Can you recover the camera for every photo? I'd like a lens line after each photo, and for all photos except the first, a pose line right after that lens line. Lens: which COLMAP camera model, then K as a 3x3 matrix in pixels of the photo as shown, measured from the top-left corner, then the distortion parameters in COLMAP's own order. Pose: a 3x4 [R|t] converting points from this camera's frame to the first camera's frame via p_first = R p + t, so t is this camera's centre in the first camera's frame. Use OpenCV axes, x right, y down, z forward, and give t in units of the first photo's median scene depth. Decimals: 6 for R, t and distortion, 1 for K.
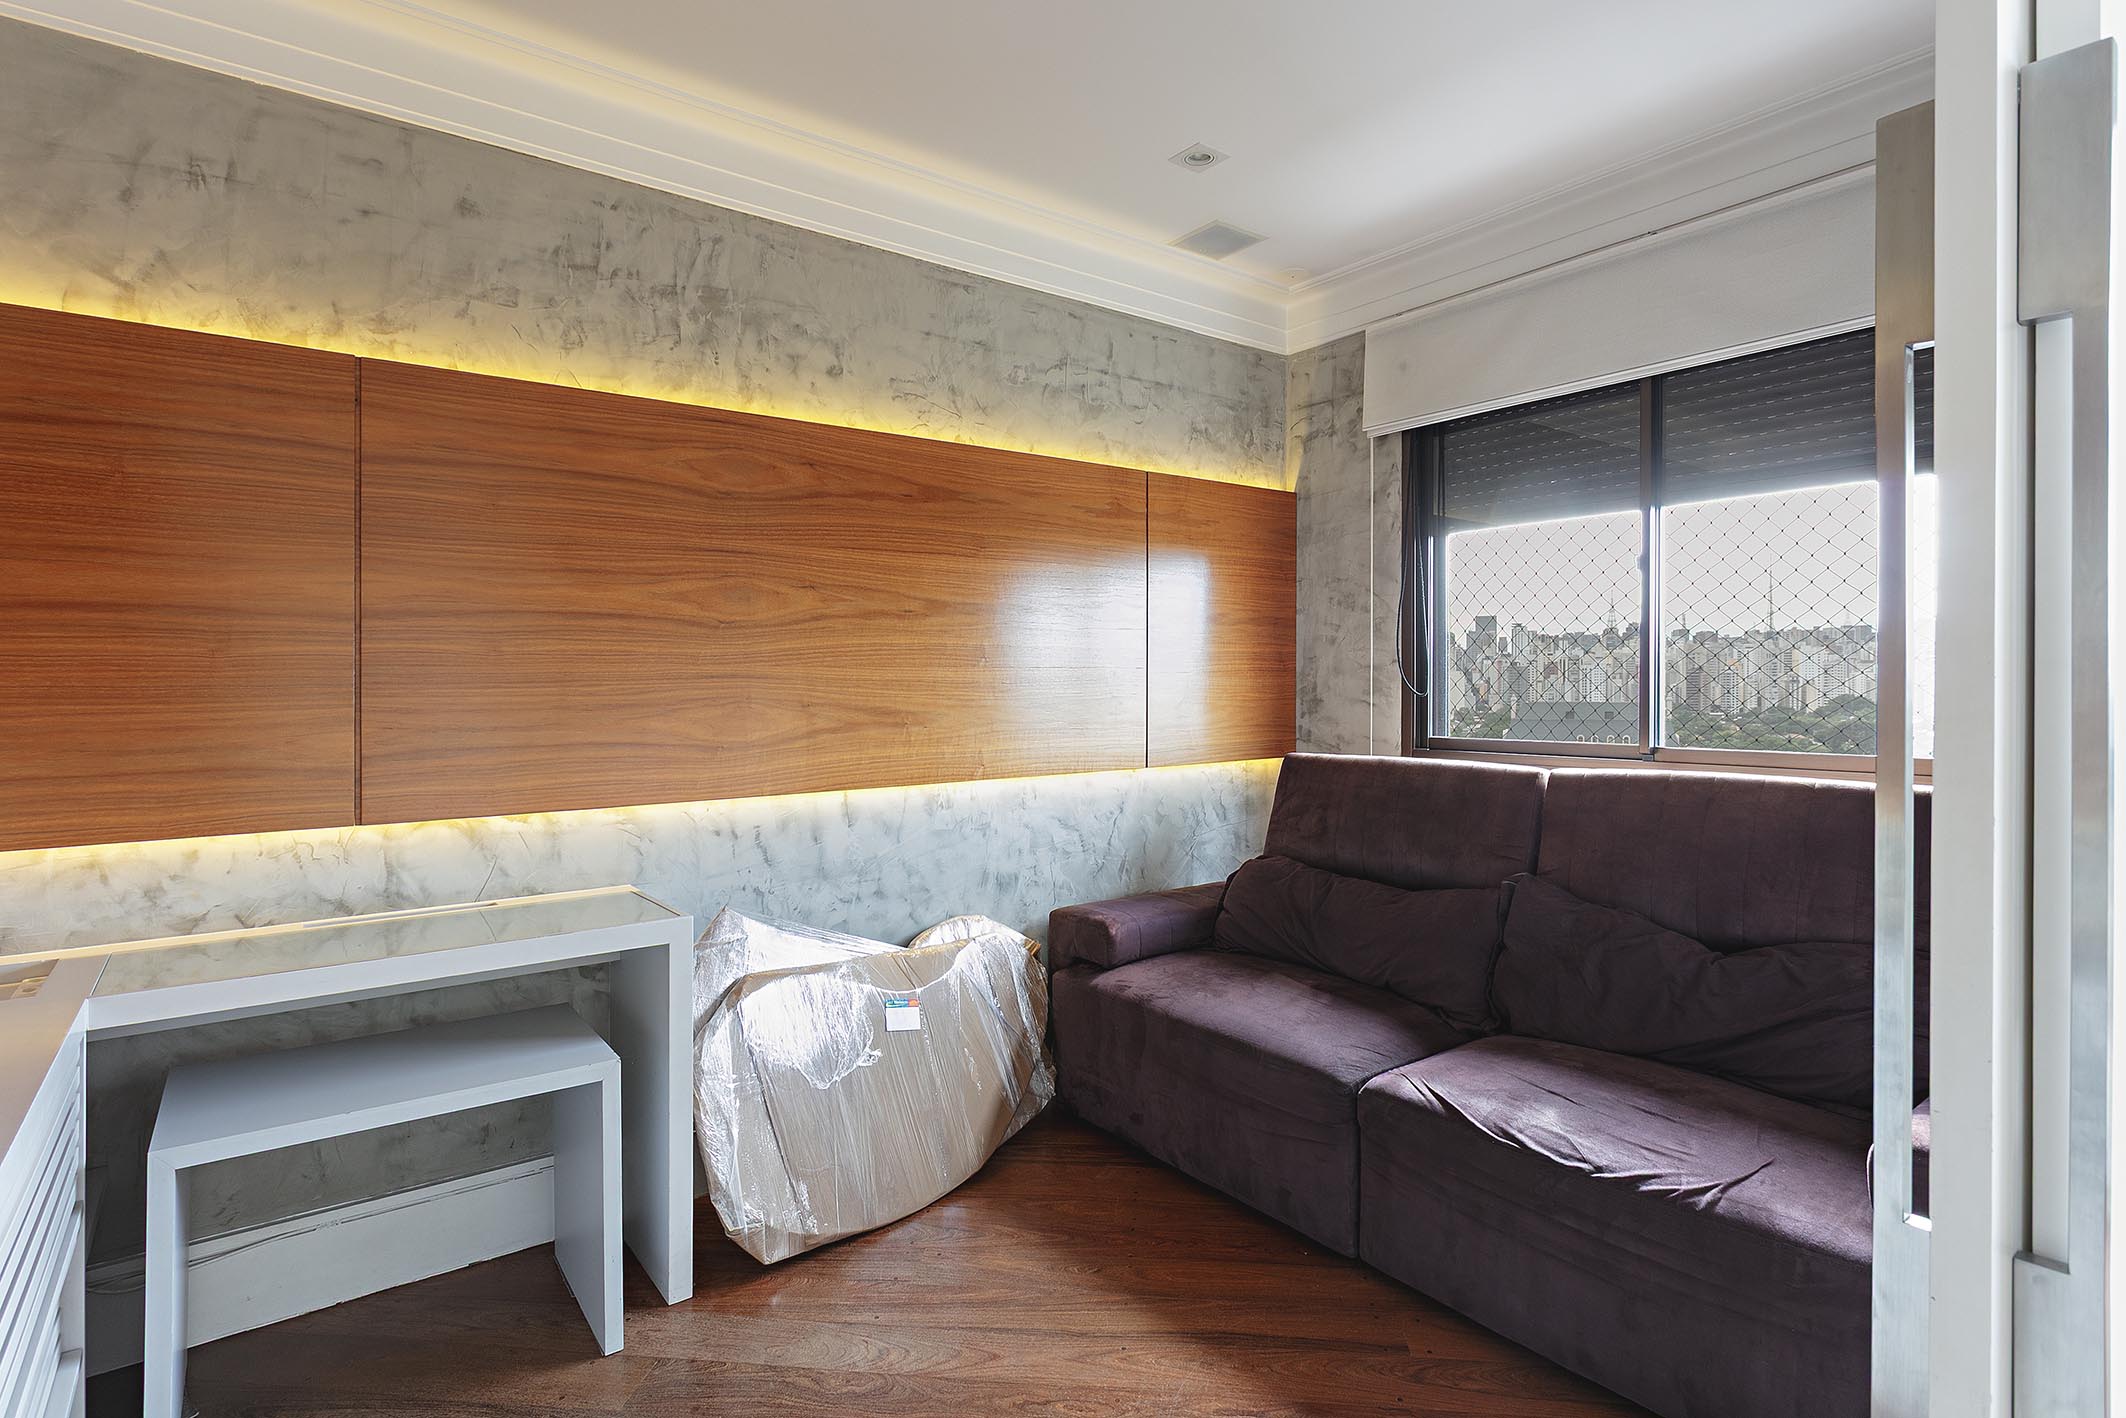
lens RADIAL K [[1070.9, 0, 1057.7], [0, 1070.9, 676.4], [0, 0, 1]] dist [-0.018731, 0.006963]
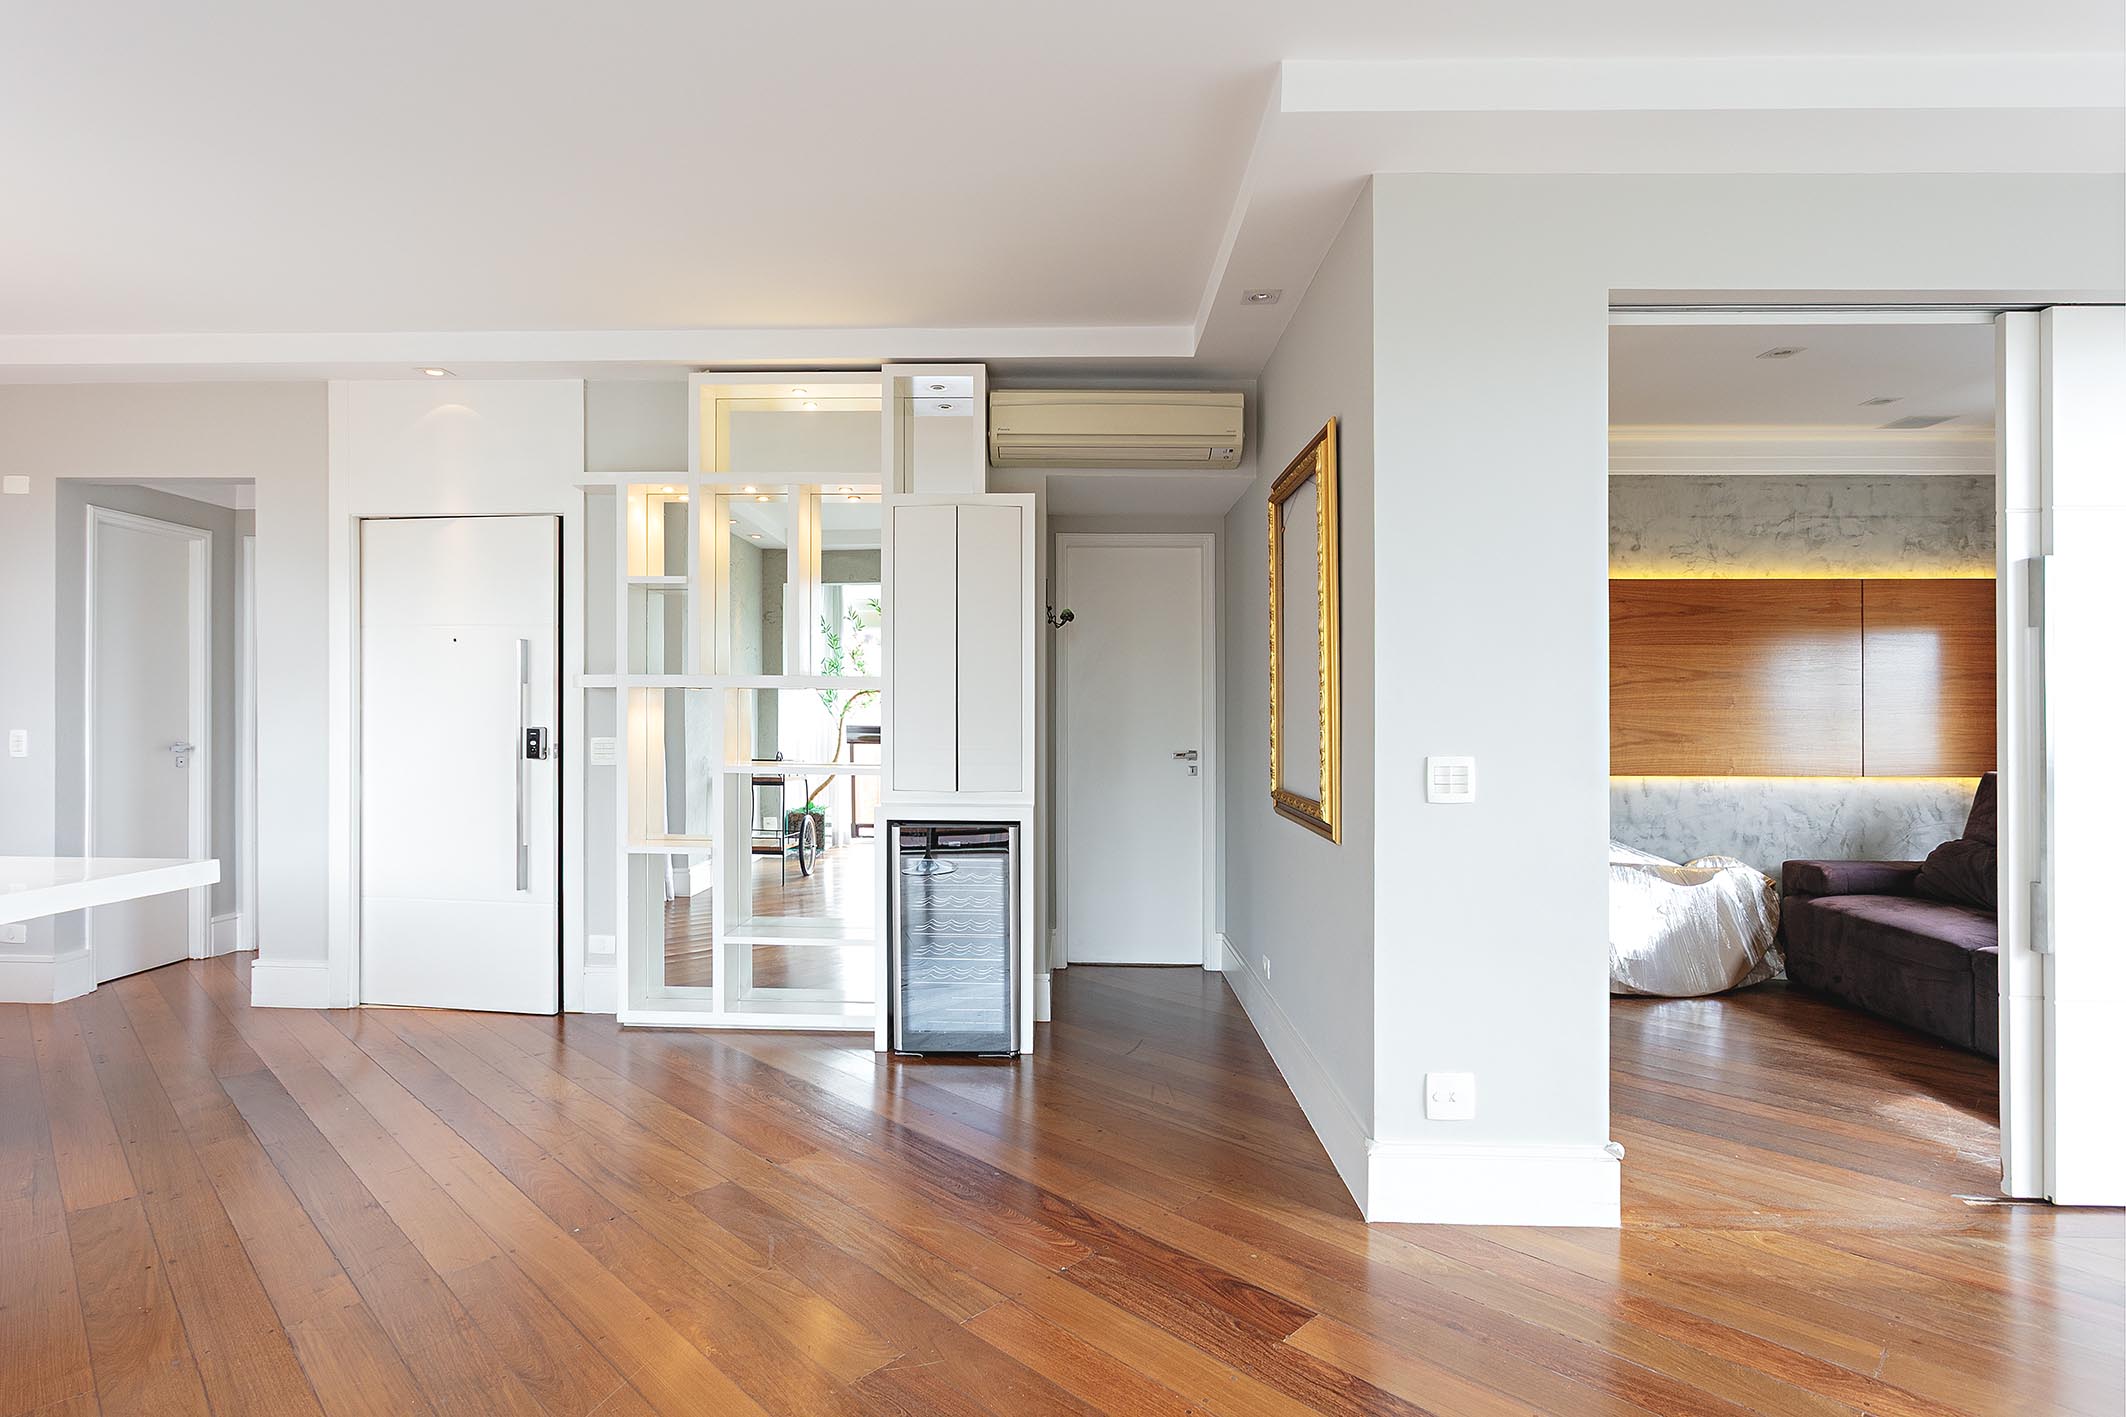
lens RADIAL K [[1070.9, 0, 1057.7], [0, 1070.9, 675.9], [0, 0, 1]] dist [-0.018731, 0.006963]
pose [[0.788252, -0.008449, -0.615294, 0.123306], [-0.008325, 0.999668, -0.024392, -0.011661], [0.615296, 0.024350, 0.787920, -0.970111]]
